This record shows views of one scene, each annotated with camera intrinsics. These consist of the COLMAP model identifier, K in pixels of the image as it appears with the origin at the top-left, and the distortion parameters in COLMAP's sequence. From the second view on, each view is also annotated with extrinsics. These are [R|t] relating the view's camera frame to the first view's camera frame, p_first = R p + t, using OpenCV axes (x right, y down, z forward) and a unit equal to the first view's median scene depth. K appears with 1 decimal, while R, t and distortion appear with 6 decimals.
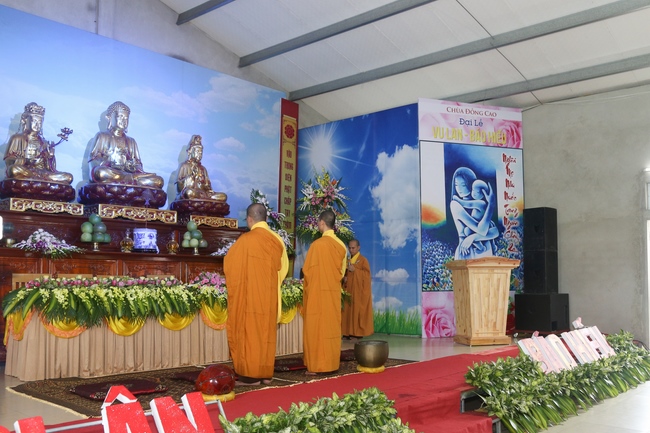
lens RADIAL K [[615.8, 0, 335.3], [0, 615.8, 250.5], [0, 0, 1]] dist [-0.038068, 0.000000]
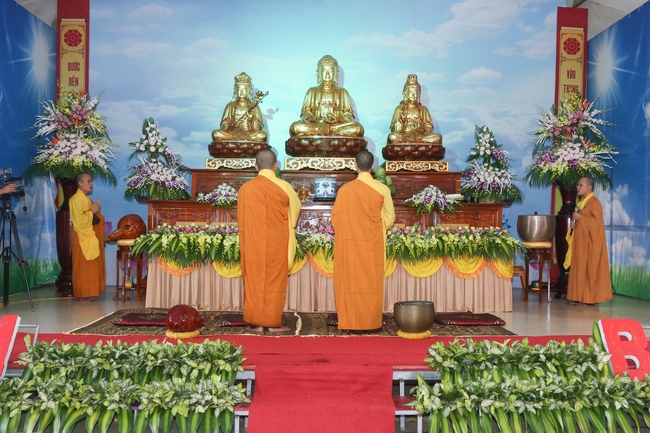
lens RADIAL K [[673.0, 0, 324.7], [0, 673.0, 221.4], [0, 0, 1]] dist [-0.007774, 0.000000]
pose [[0.691976, -0.001205, -0.721919, 0.407269], [0.026739, 0.999355, 0.023962, 0.007921], [0.721425, -0.035885, 0.691562, 0.177857]]
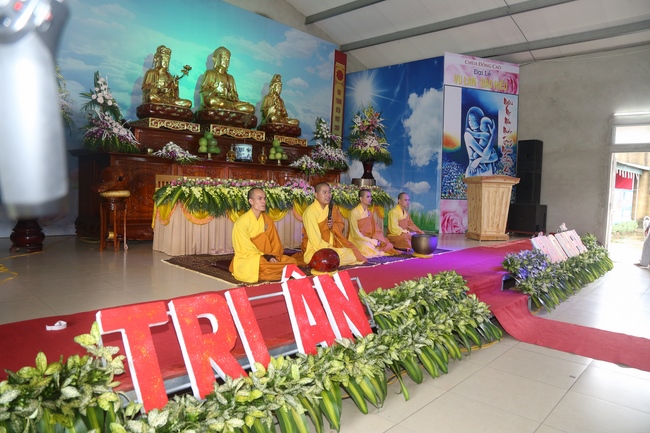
lens RADIAL K [[440.1, 0, 328.1], [0, 440.1, 217.4], [0, 0, 1]] dist [-0.094008, 0.039323]
pose [[0.999073, 0.037123, -0.021796, -0.081986], [-0.034424, 0.992964, 0.113306, 0.006566], [0.025849, -0.112450, 0.993321, 0.037527]]
